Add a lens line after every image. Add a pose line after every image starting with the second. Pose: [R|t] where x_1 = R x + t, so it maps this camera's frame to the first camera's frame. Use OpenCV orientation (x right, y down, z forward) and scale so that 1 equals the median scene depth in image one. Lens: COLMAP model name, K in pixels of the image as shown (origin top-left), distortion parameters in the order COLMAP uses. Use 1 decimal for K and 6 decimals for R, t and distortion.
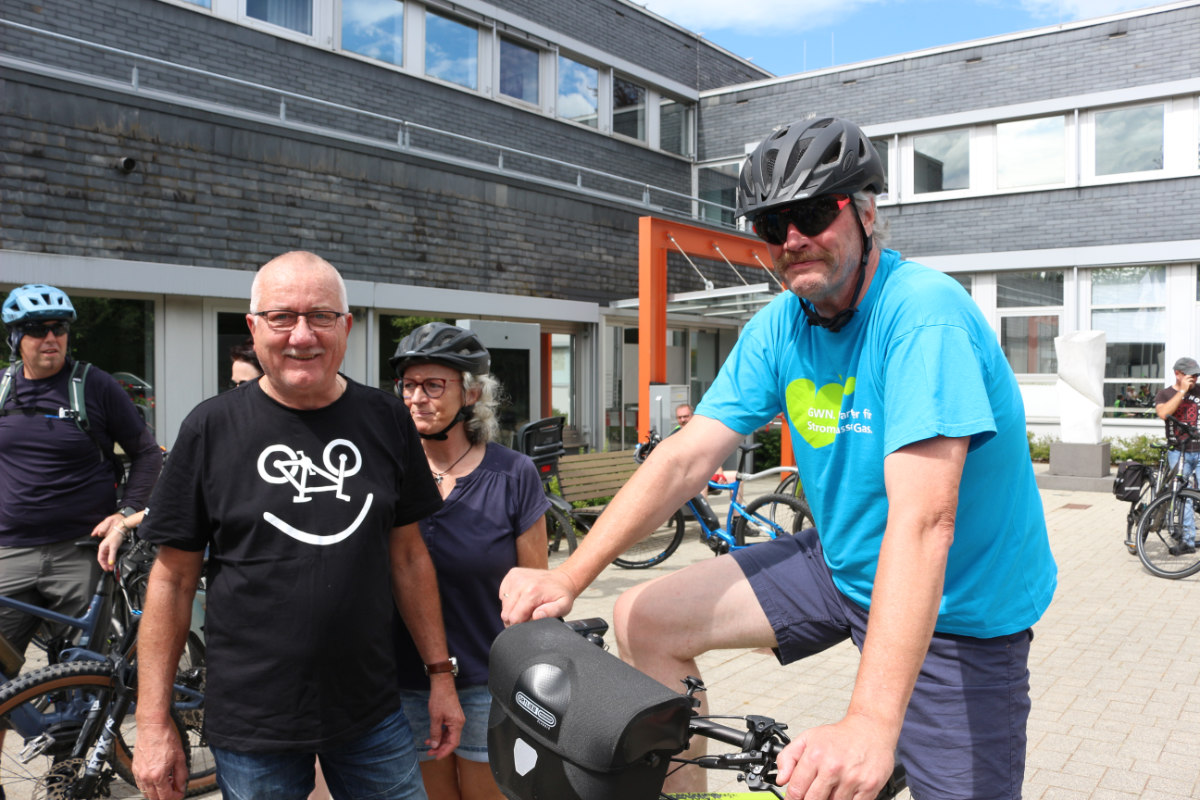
lens RADIAL K [[1011.7, 0, 600.2], [0, 1011.7, 394.0], [0, 0, 1]] dist [-0.019305, 0.036528]
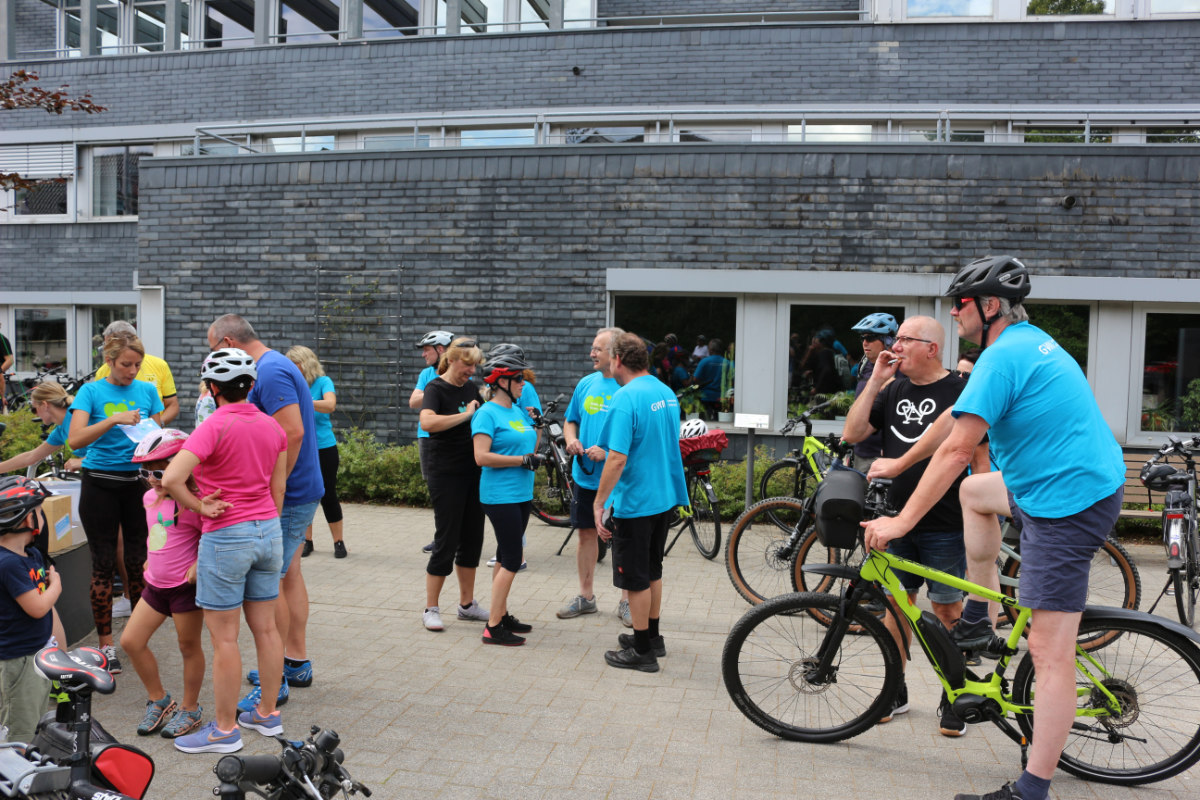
lens RADIAL K [[1011.7, 0, 602.7], [0, 1011.7, 405.2], [0, 0, 1]] dist [-0.019305, 0.036528]
pose [[0.548716, 0.067773, -0.833257, 0.291976], [-0.046626, 0.997638, 0.050439, -0.004747], [0.834708, 0.011175, 0.550580, -0.201674]]
